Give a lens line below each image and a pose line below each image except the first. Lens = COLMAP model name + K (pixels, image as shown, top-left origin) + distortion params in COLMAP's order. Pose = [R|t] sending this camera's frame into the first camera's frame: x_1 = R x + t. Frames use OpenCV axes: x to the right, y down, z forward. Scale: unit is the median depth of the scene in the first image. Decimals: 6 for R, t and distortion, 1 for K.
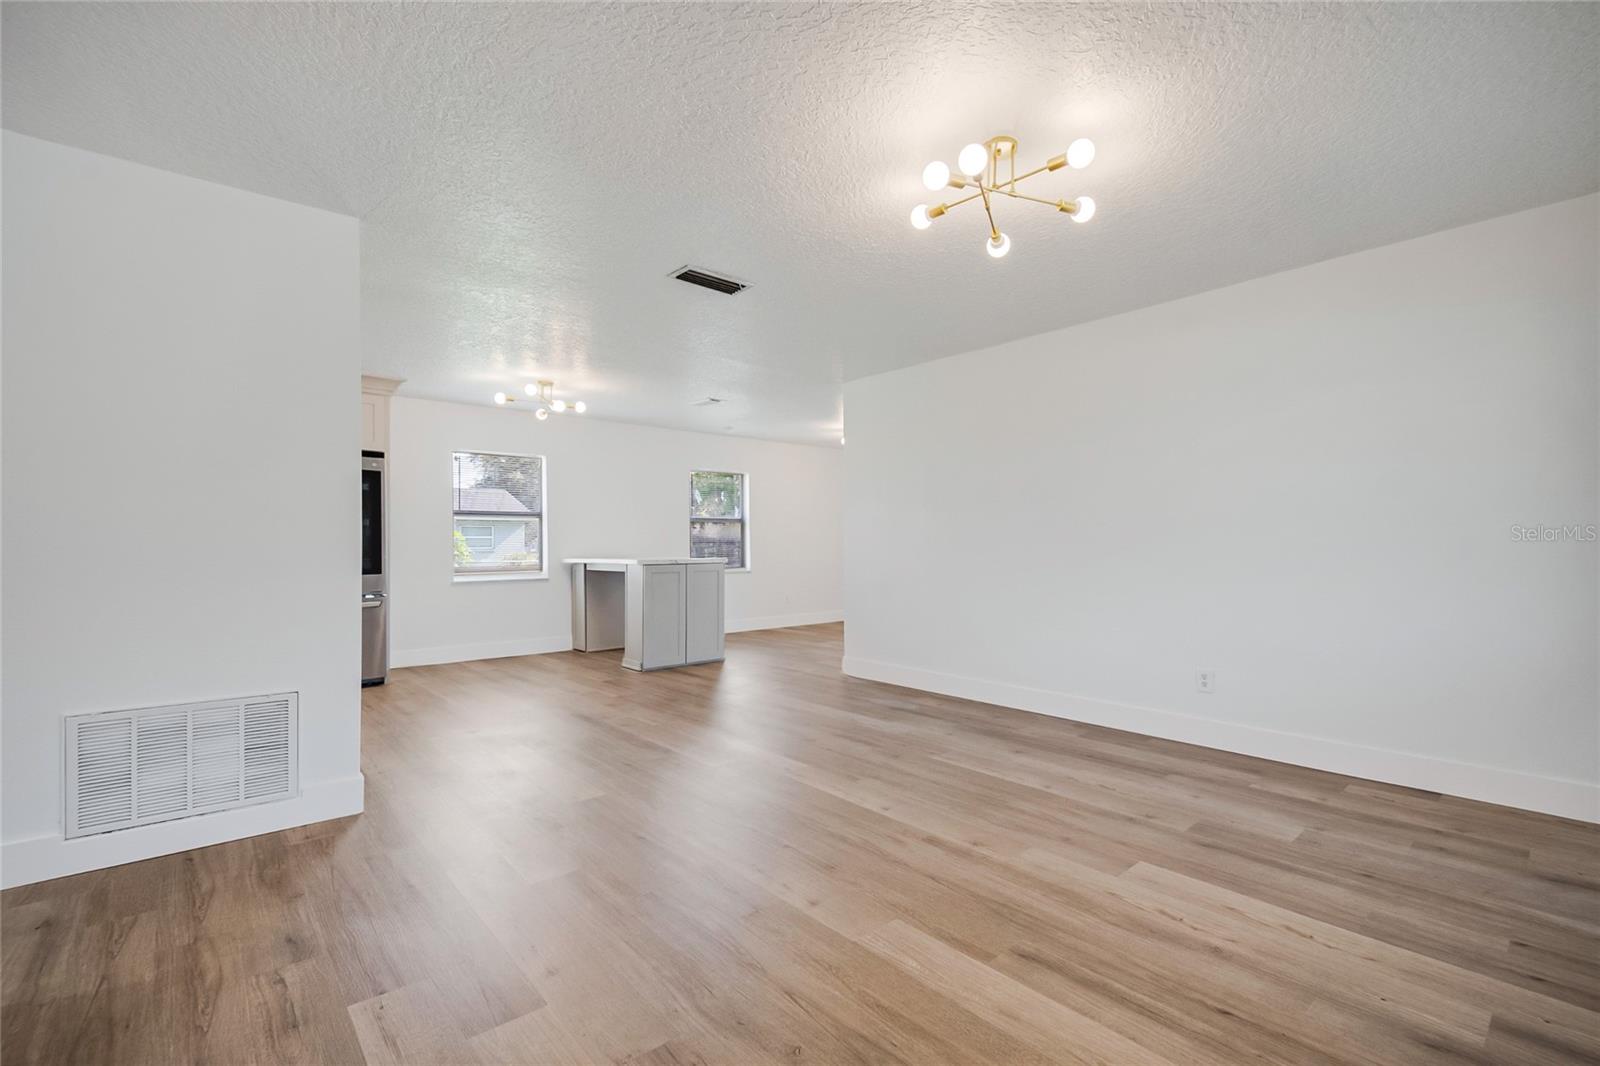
lens RADIAL K [[703.7, 0, 814.1], [0, 703.7, 545.3], [0, 0, 1]] dist [0.005963, -0.009358]
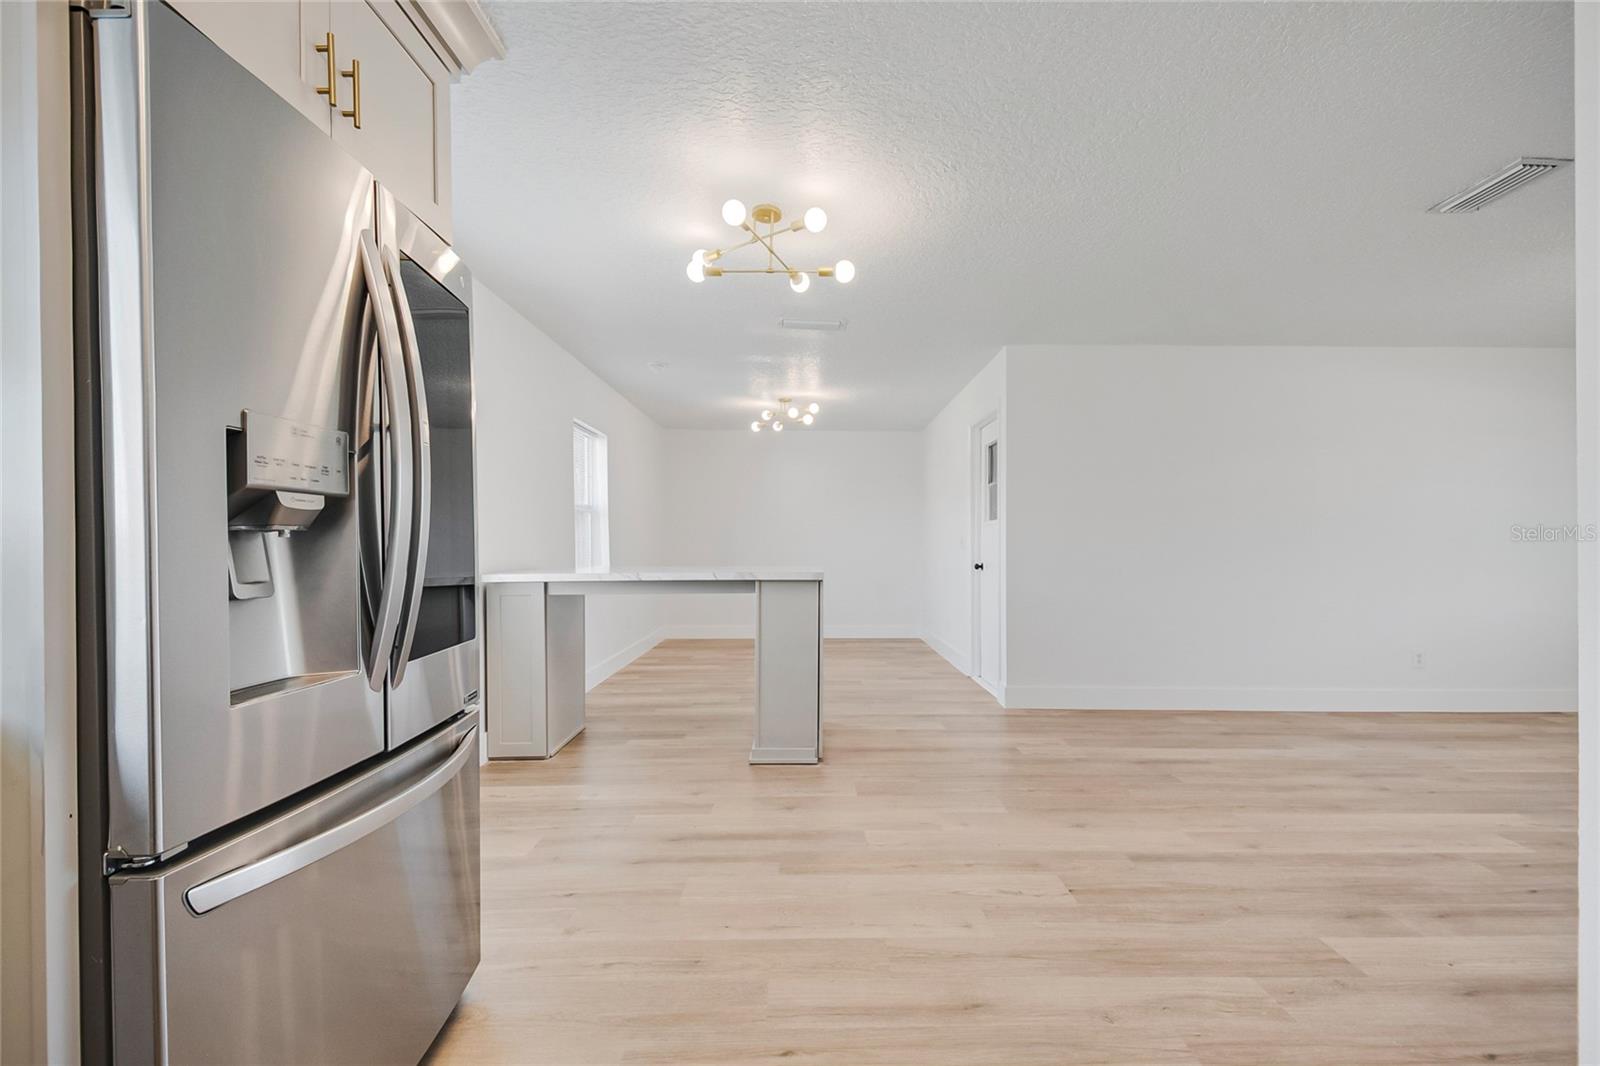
lens RADIAL K [[703.7, 0, 808.7], [0, 703.7, 538.5], [0, 0, 1]] dist [0.005963, -0.009358]
pose [[0.645435, 0.013168, 0.763702, -1.626576], [-0.006517, 0.999910, -0.011732, -0.001137], [-0.763788, 0.002595, 0.645462, 1.500704]]
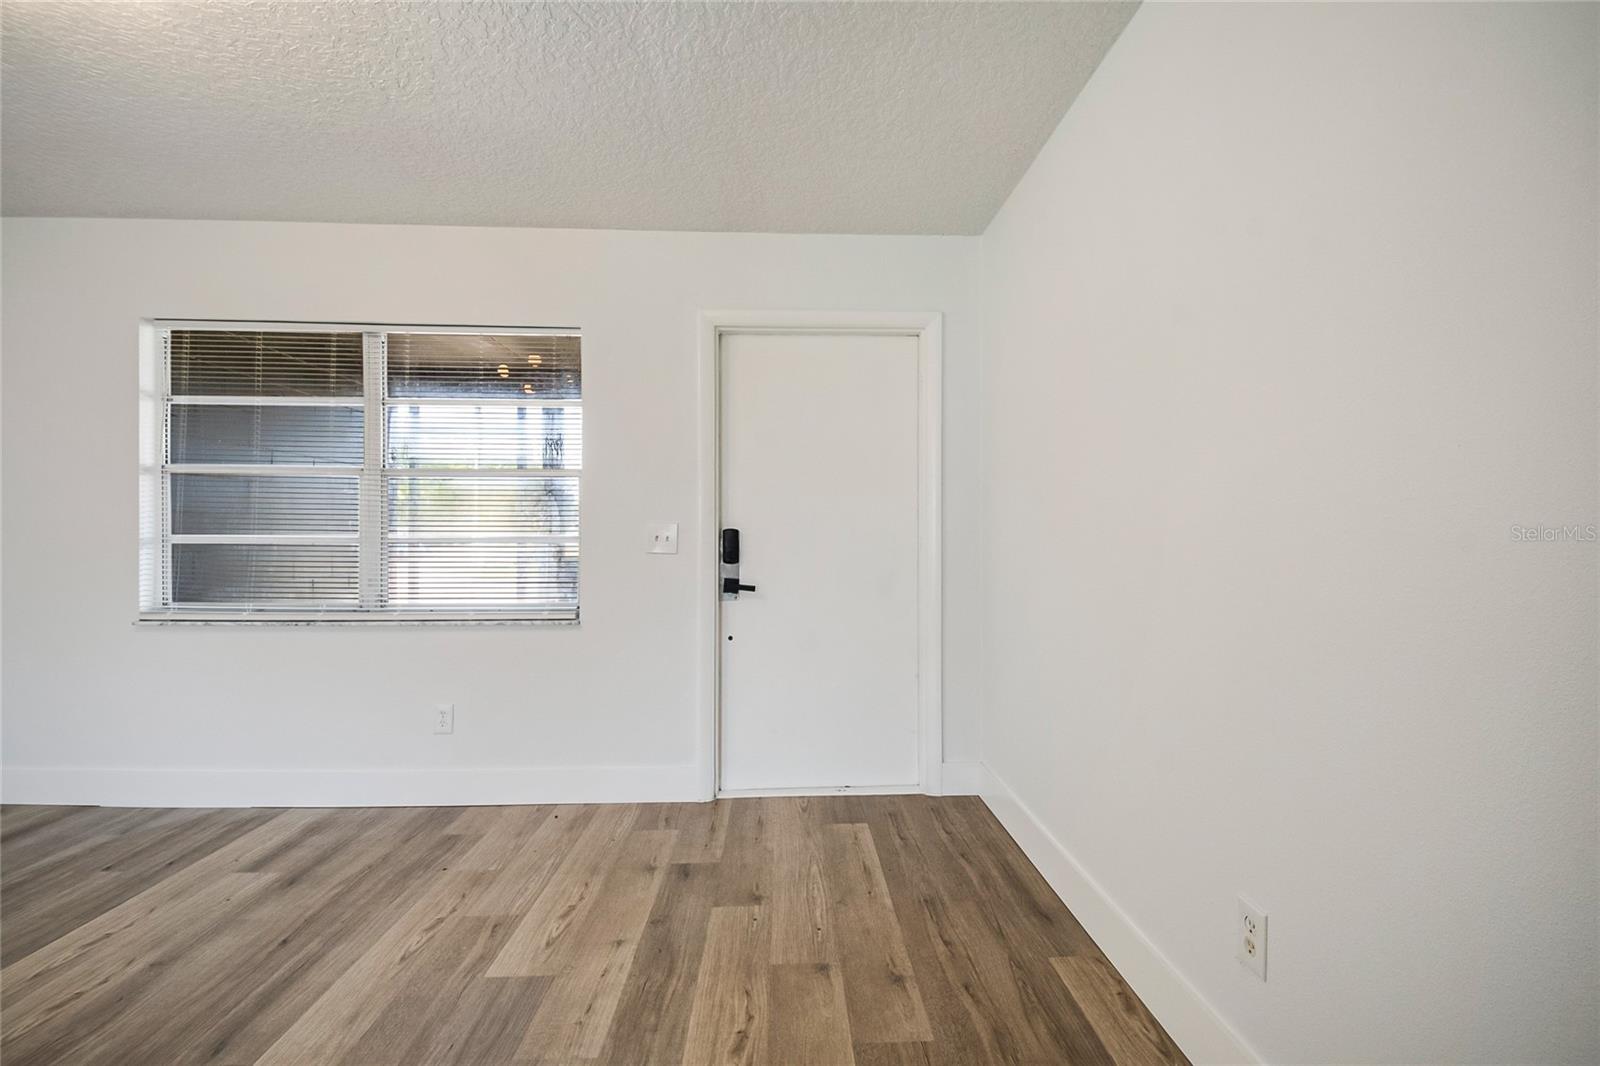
lens RADIAL K [[703.7, 0, 807.9], [0, 703.7, 512.2], [0, 0, 1]] dist [0.005963, -0.009358]
pose [[-0.778720, 0.024130, 0.626908, -0.529571], [0.003563, 0.999414, -0.034042, -0.012739], [-0.627362, -0.024275, -0.778349, 0.838399]]
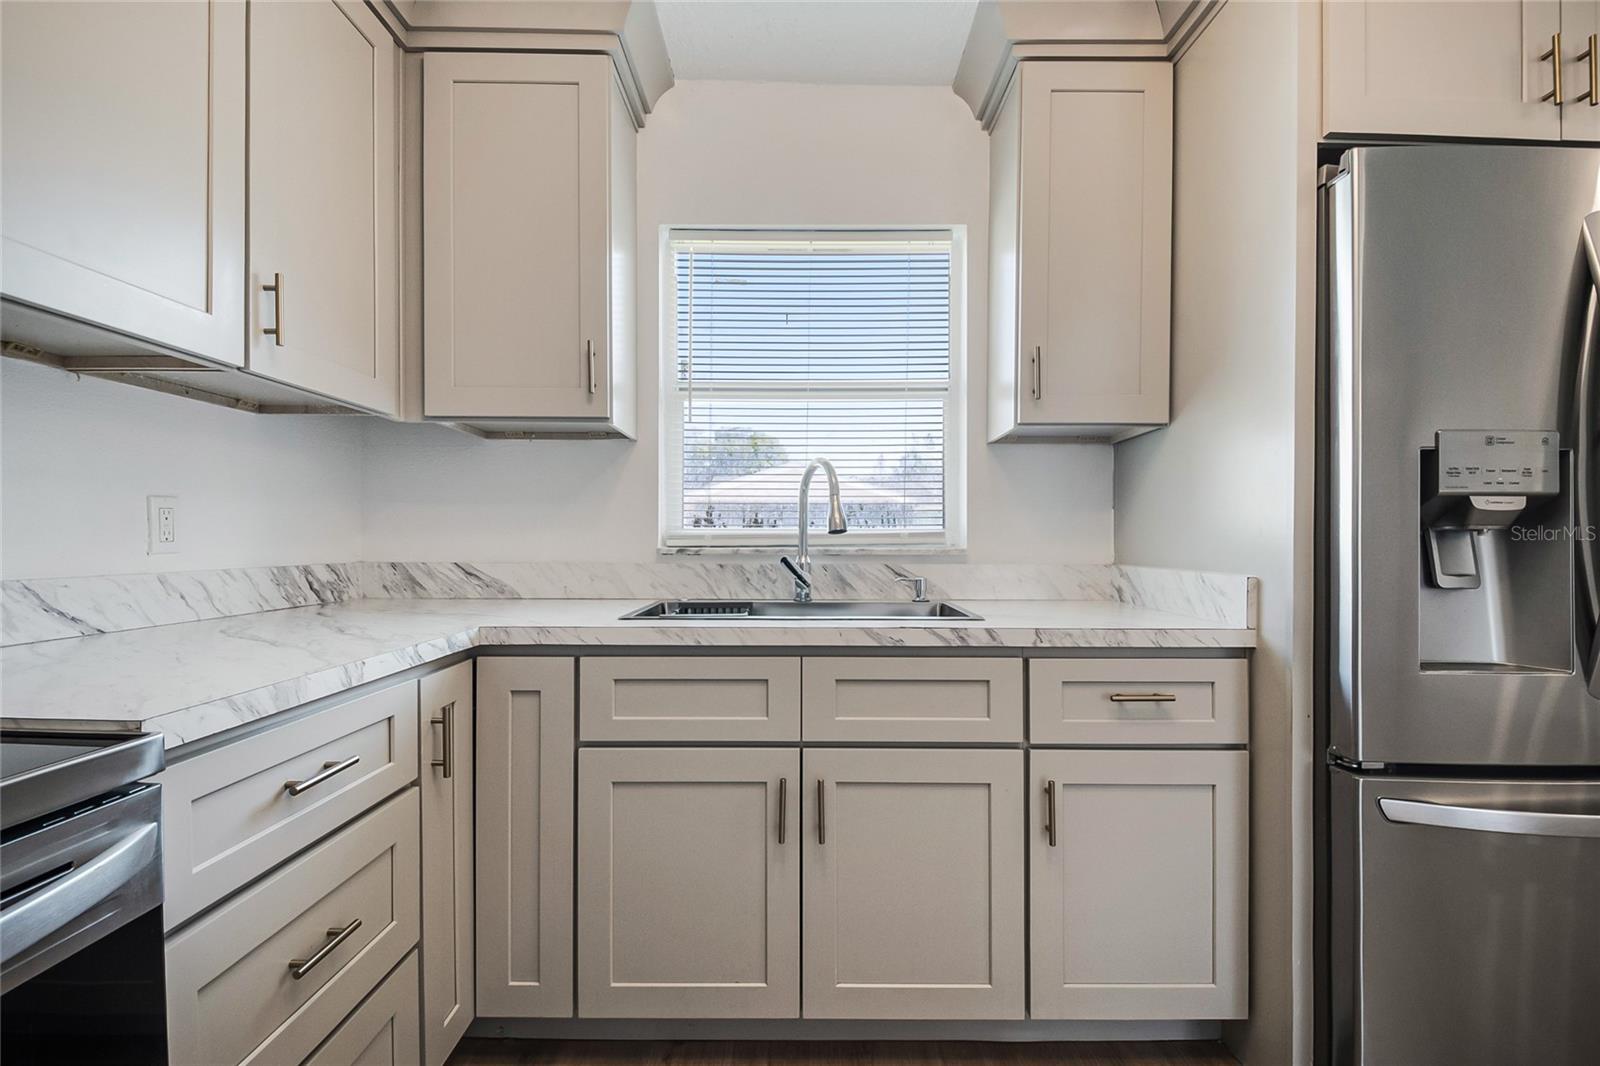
lens RADIAL K [[703.7, 0, 810.9], [0, 703.7, 548.0], [0, 0, 1]] dist [0.005963, -0.009358]
pose [[0.767068, 0.019455, -0.641270, -1.552796], [-0.009424, 0.999774, 0.019059, -0.001310], [0.641496, -0.008576, 0.767078, 1.359213]]
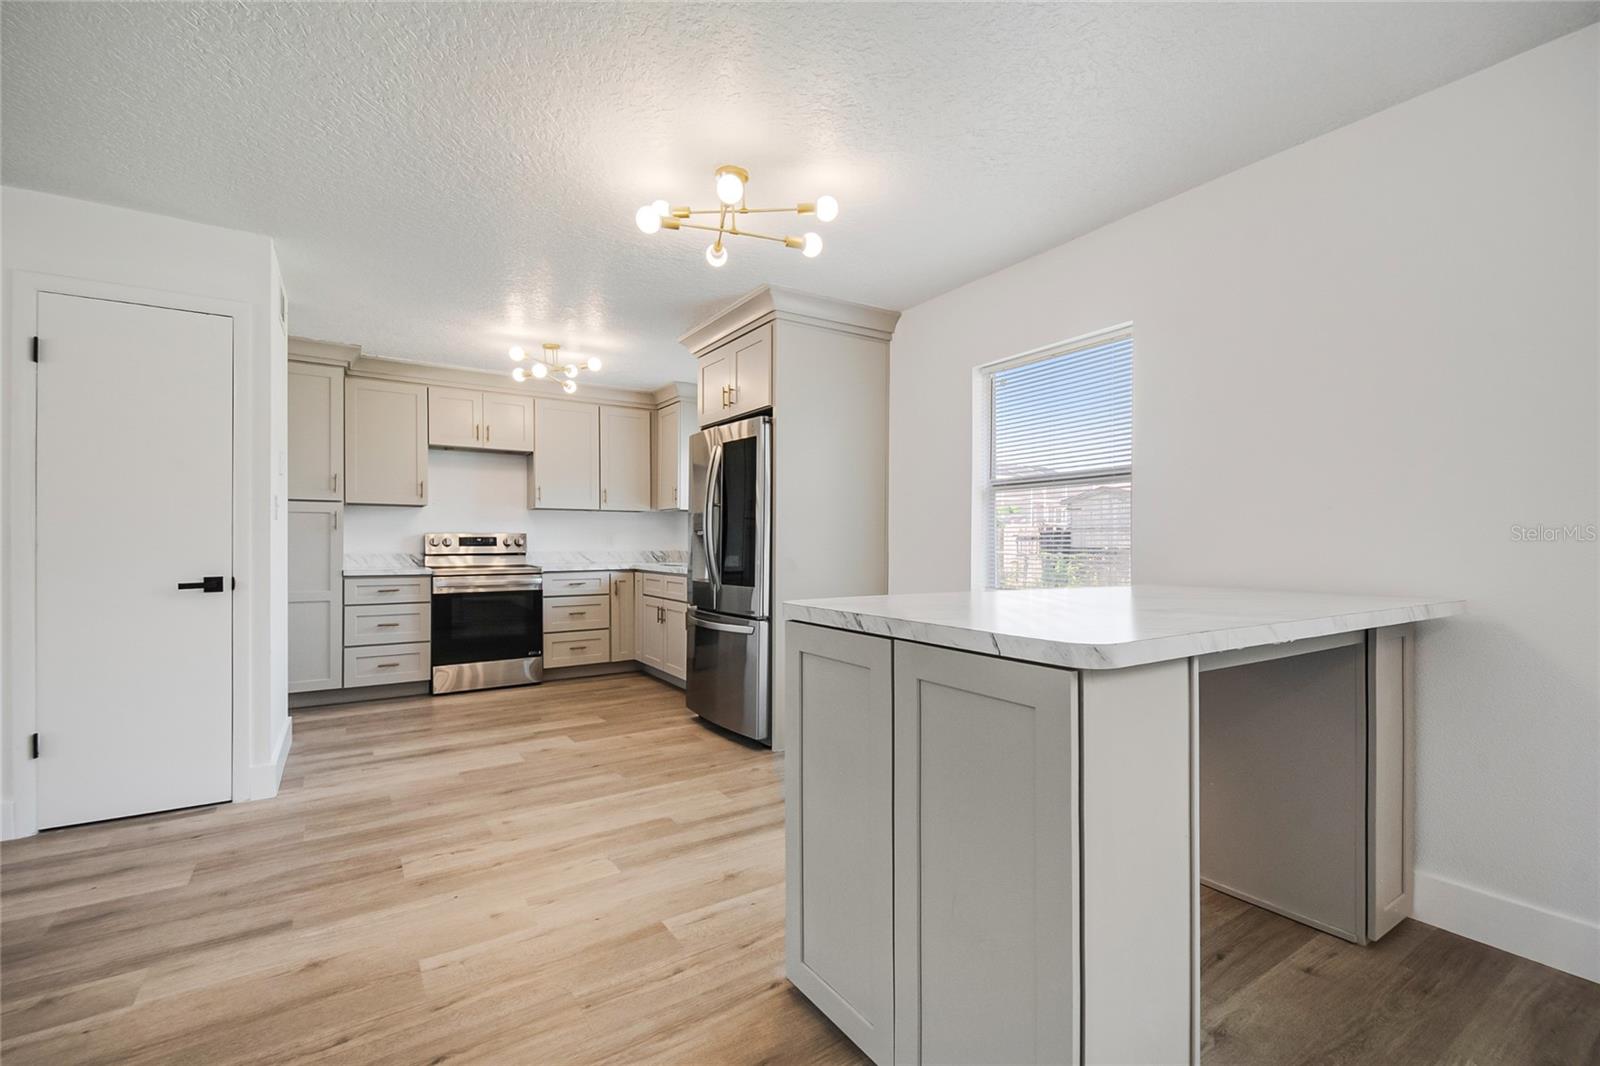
lens RADIAL K [[703.7, 0, 821.9], [0, 703.7, 535.9], [0, 0, 1]] dist [0.005963, -0.009358]
pose [[-0.112879, 0.003359, -0.993603, 0.080427], [0.009916, 0.999948, 0.002254, -0.018921], [0.993559, -0.009599, -0.112906, 2.463762]]
